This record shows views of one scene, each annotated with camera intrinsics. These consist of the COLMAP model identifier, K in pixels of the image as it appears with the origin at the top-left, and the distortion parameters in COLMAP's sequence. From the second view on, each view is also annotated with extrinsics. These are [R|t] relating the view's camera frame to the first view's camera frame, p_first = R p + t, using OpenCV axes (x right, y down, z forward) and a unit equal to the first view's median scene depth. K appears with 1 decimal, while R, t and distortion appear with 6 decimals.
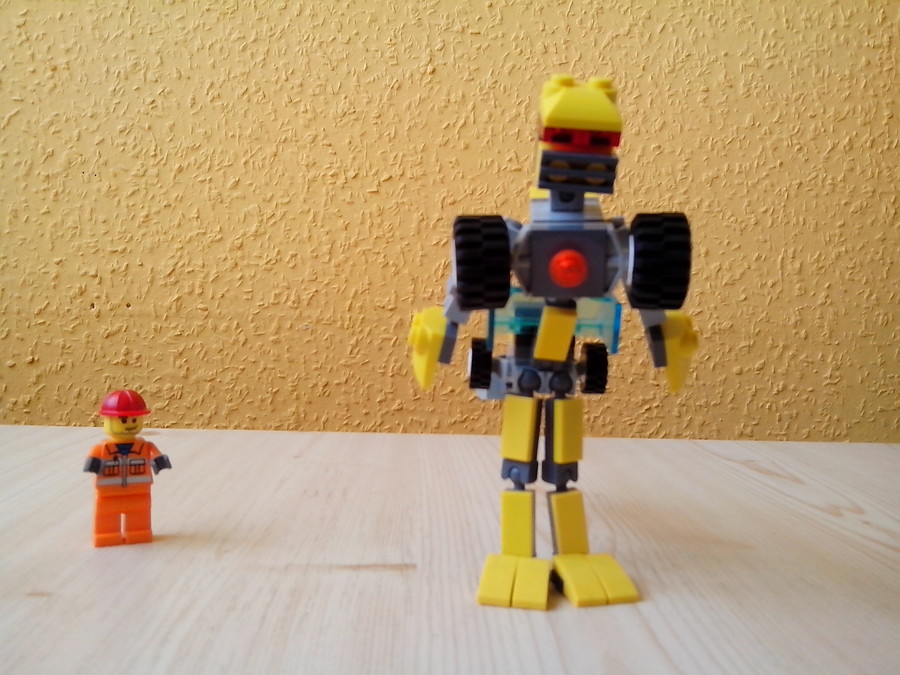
lens RADIAL K [[863.4, 0, 453.8], [0, 863.4, 332.0], [0, 0, 1]] dist [0.013613, 0.000000]
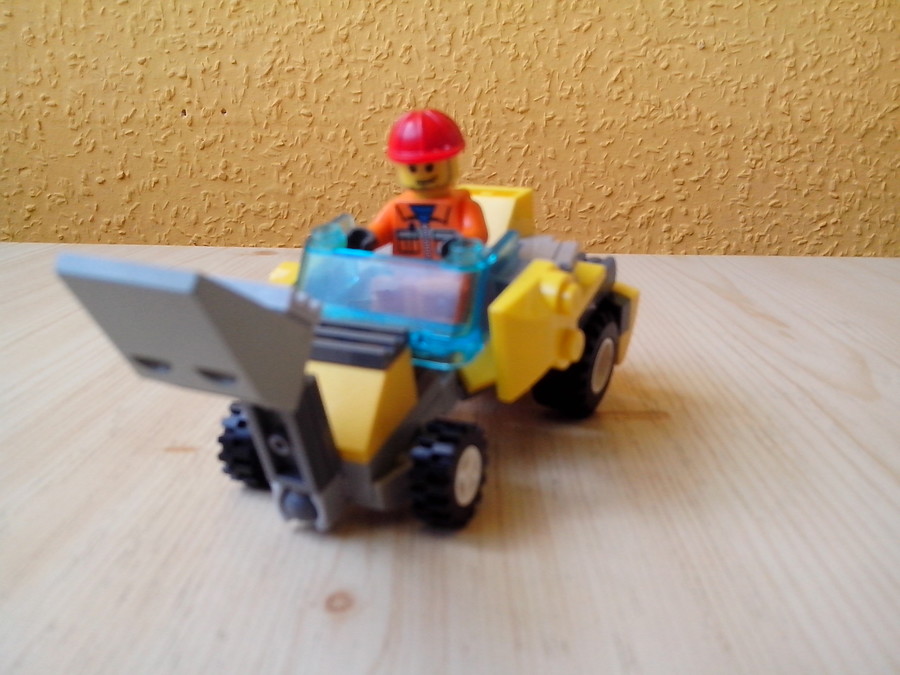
lens RADIAL K [[863.1, 0, 453.9], [0, 863.1, 330.3], [0, 0, 1]] dist [0.021791, 0.000000]
pose [[0.996507, 0.001948, -0.083489, -0.068788], [0.013773, 0.982205, 0.187306, 0.025503], [0.082368, -0.187802, 0.978747, 0.117124]]
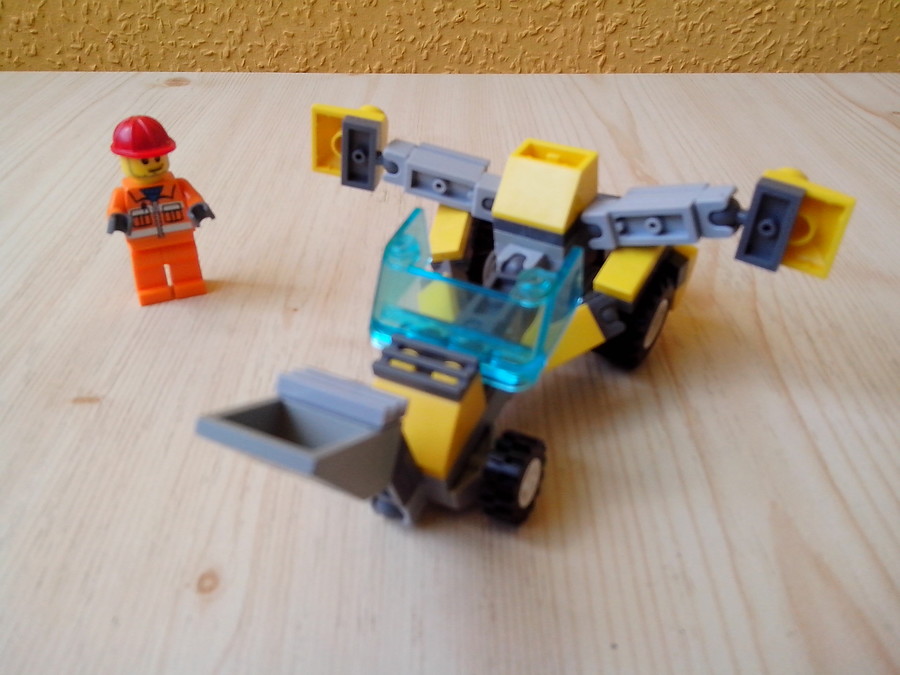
lens RADIAL K [[863.4, 0, 451.7], [0, 863.4, 331.1], [0, 0, 1]] dist [0.013613, 0.000000]
pose [[0.998684, 0.000112, -0.051291, -0.028423], [0.024963, 0.872512, 0.487954, -0.059981], [0.044807, -0.488592, 0.871361, 0.112703]]
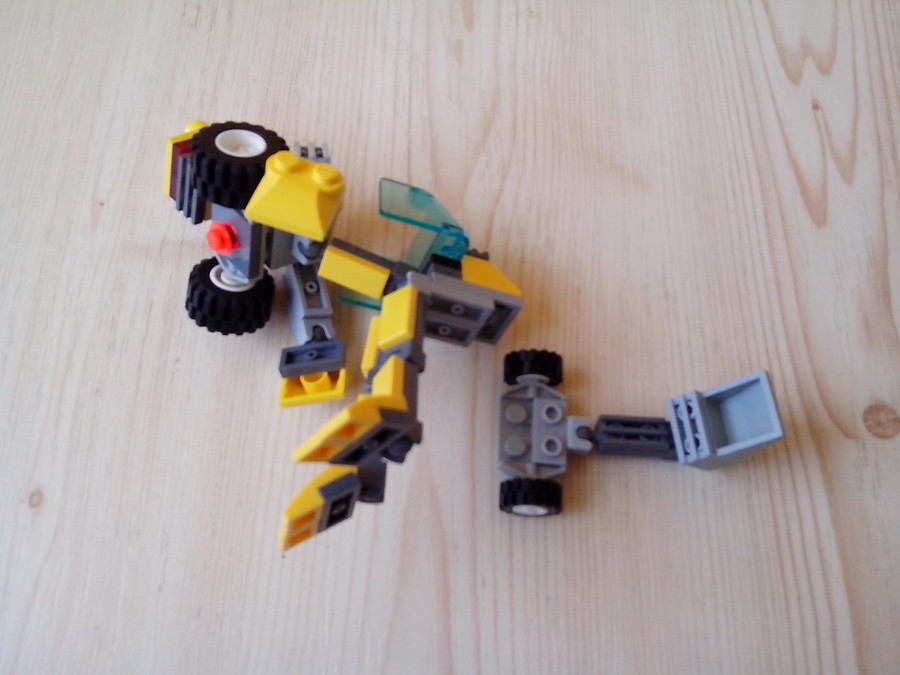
lens RADIAL K [[863.4, 0, 444.8], [0, 863.4, 337.2], [0, 0, 1]] dist [0.013613, 0.000000]
pose [[0.997060, 0.063662, -0.042644, 0.080553], [0.010657, 0.435902, 0.899931, -0.250783], [0.075880, -0.897739, 0.433942, 0.198982]]
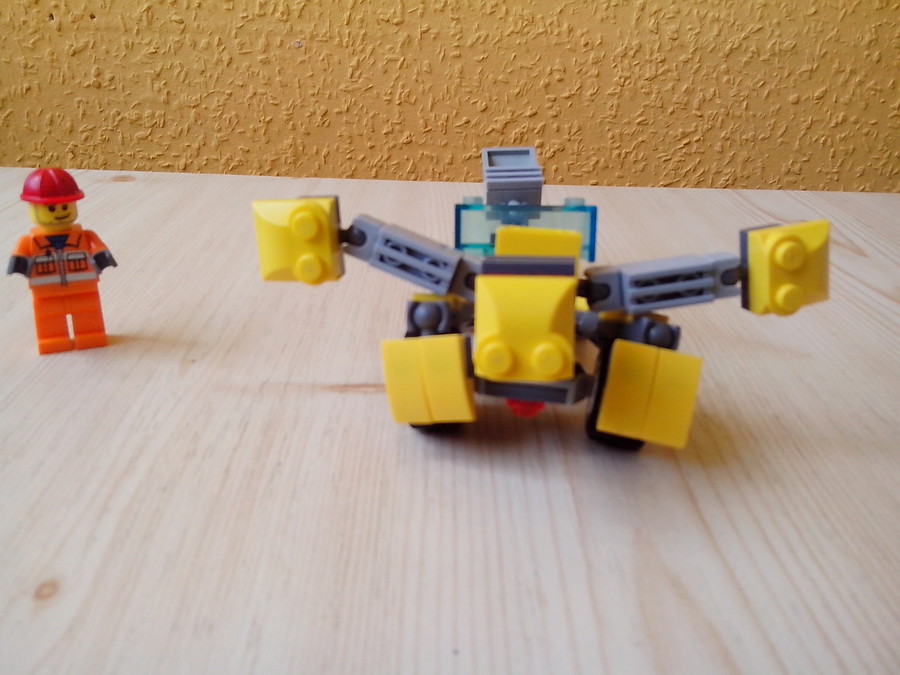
lens RADIAL K [[863.4, 0, 452.6], [0, 863.4, 331.8], [0, 0, 1]] dist [0.013613, 0.000000]
pose [[0.999683, 0.014647, -0.020459, 0.004559], [-0.006904, 0.941583, 0.336711, -0.027681], [0.024195, -0.336463, 0.941386, 0.092106]]
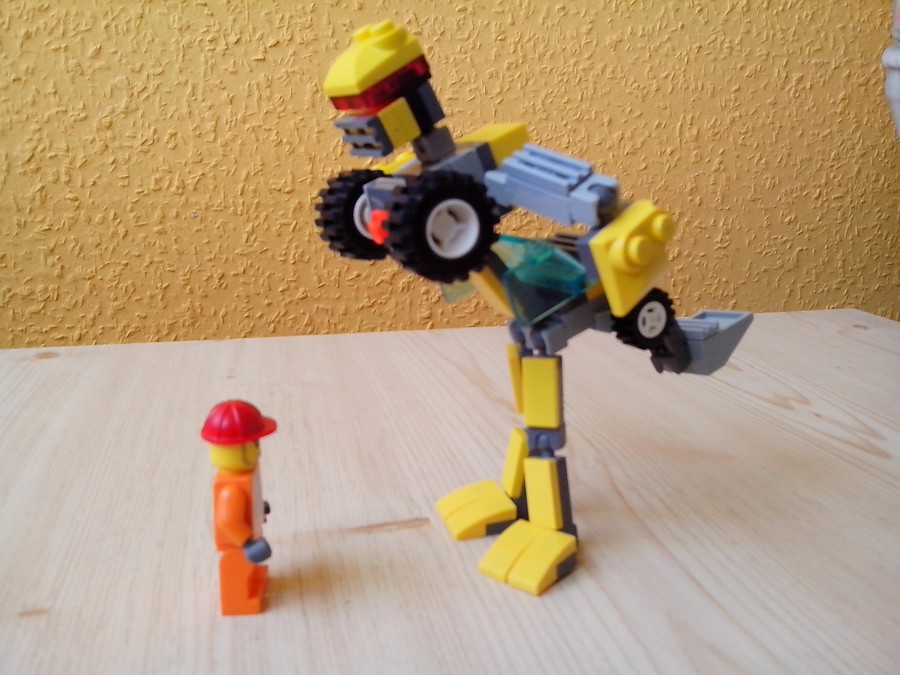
lens RADIAL K [[863.4, 0, 456.8], [0, 863.4, 330.1], [0, 0, 1]] dist [0.013613, 0.000000]
pose [[0.981389, -0.064539, 0.180860, -0.072652], [0.030321, 0.982095, 0.185931, -0.047728], [-0.189622, -0.176987, 0.965774, 0.043860]]
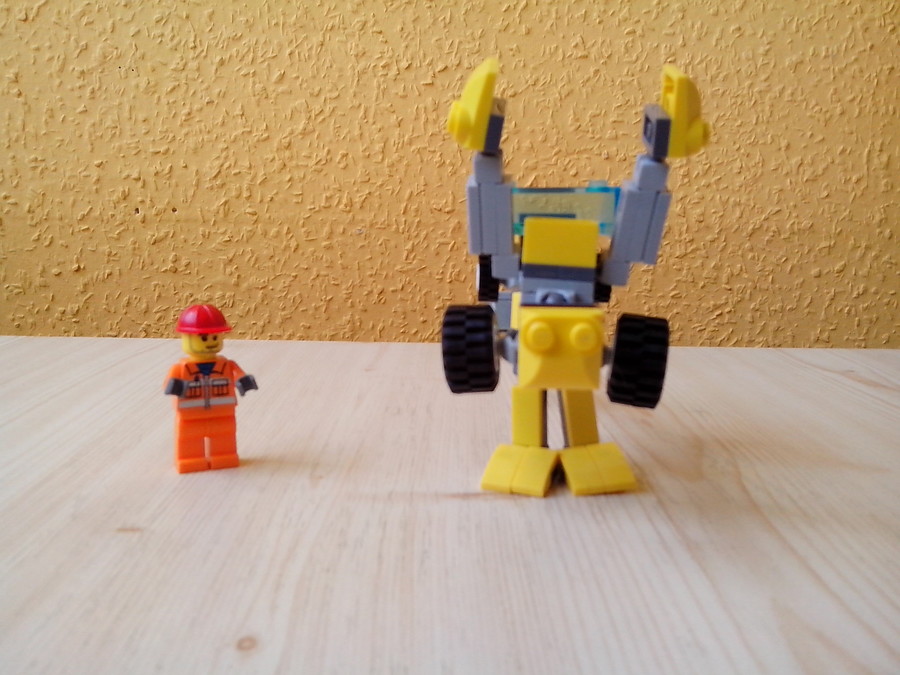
lens RADIAL K [[863.4, 0, 453.0], [0, 863.4, 334.6], [0, 0, 1]] dist [0.013613, 0.000000]
pose [[0.999509, -0.006256, -0.030704, -0.039861], [0.009759, 0.993284, 0.115293, -0.001584], [0.029777, -0.115536, 0.992857, 0.045609]]
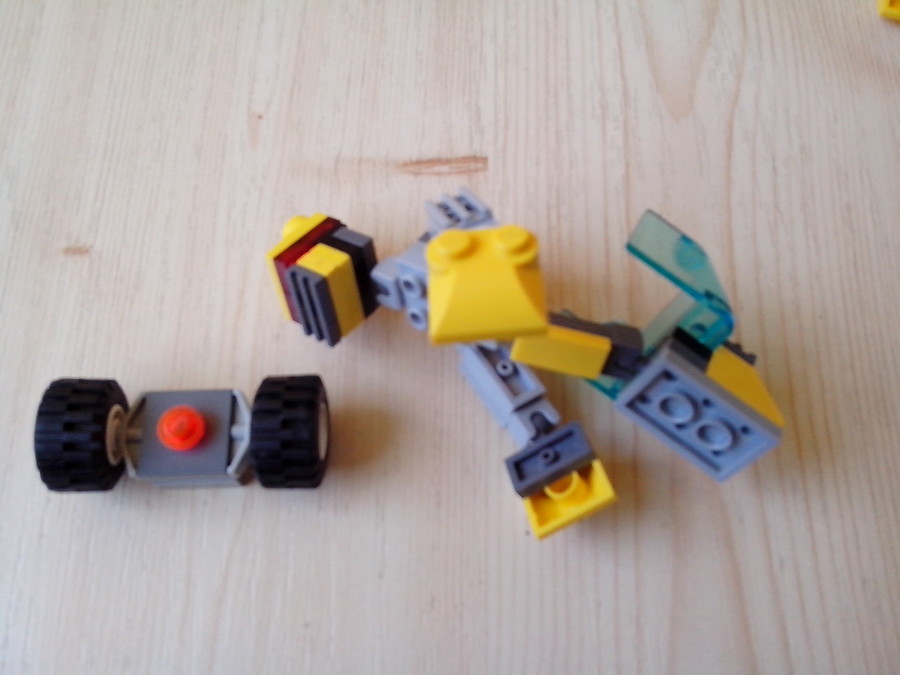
lens RADIAL K [[863.4, 0, 443.8], [0, 863.4, 340.4], [0, 0, 1]] dist [0.013613, 0.000000]
pose [[0.997606, 0.046750, -0.050957, -0.014658], [0.026573, 0.421138, 0.906607, -0.176479], [0.063844, -0.905791, 0.418887, 0.203756]]
